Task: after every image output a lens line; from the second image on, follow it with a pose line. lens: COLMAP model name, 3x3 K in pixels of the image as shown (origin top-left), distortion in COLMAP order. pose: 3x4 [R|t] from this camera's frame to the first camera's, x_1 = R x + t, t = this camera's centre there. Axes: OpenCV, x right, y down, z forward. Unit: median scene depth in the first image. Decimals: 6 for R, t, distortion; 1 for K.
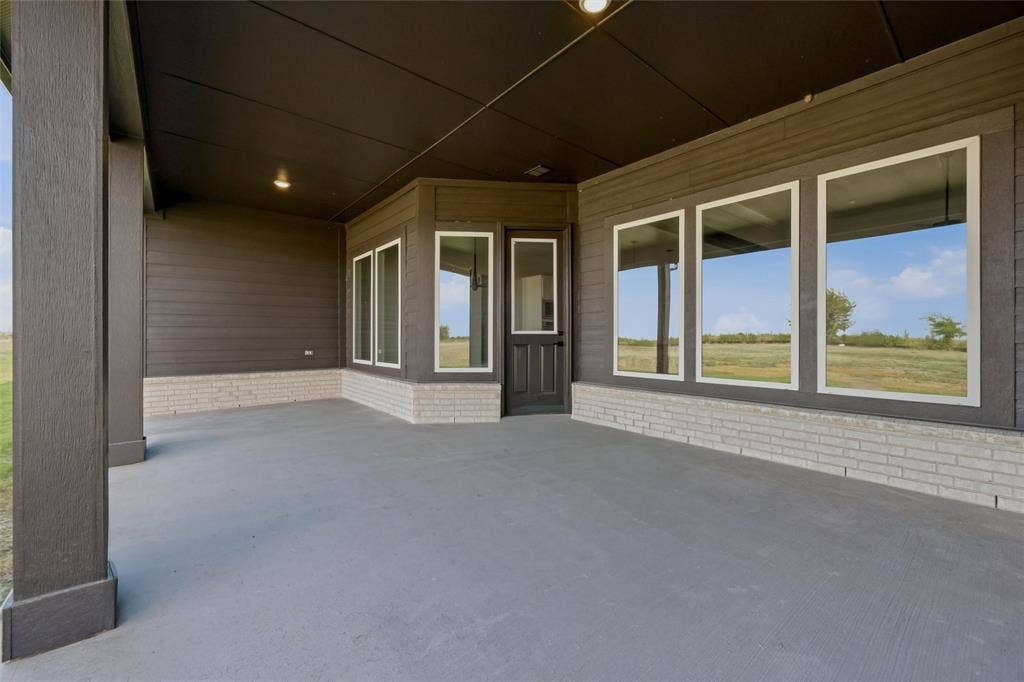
lens RADIAL K [[421.1, 0, 513.3], [0, 421.1, 337.6], [0, 0, 1]] dist [-0.000702, -0.000030]
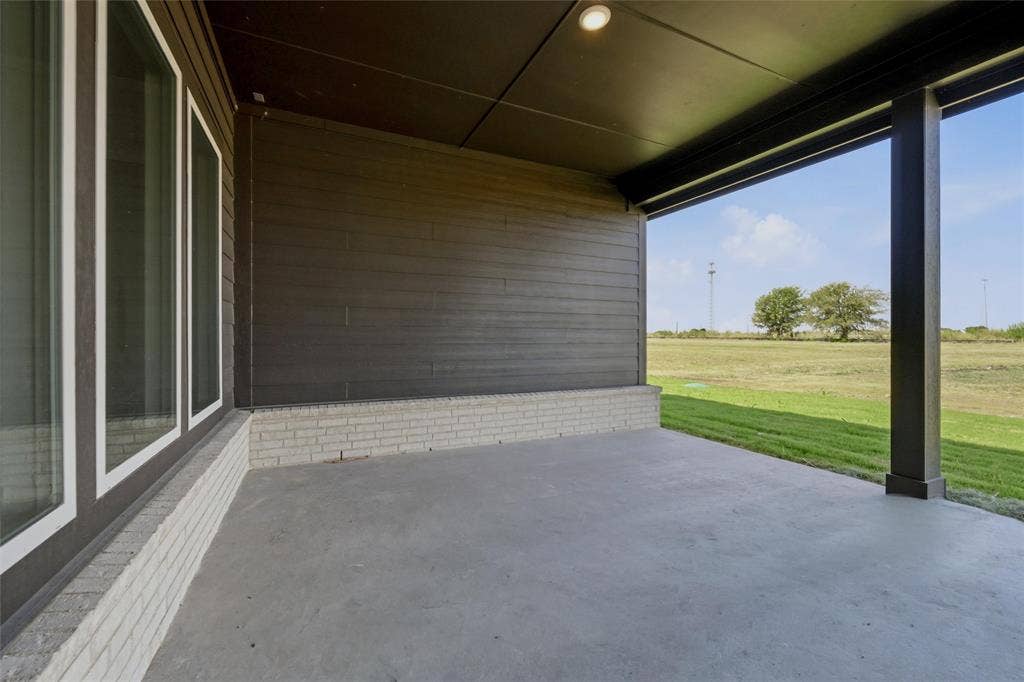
lens RADIAL K [[421.1, 0, 511.3], [0, 421.1, 337.5], [0, 0, 1]] dist [-0.000702, -0.000030]
pose [[-0.971445, -0.004687, 0.237217, 0.125714], [-0.002935, 0.999966, 0.007736, -0.020487], [-0.237245, 0.006819, -0.971426, 1.821923]]
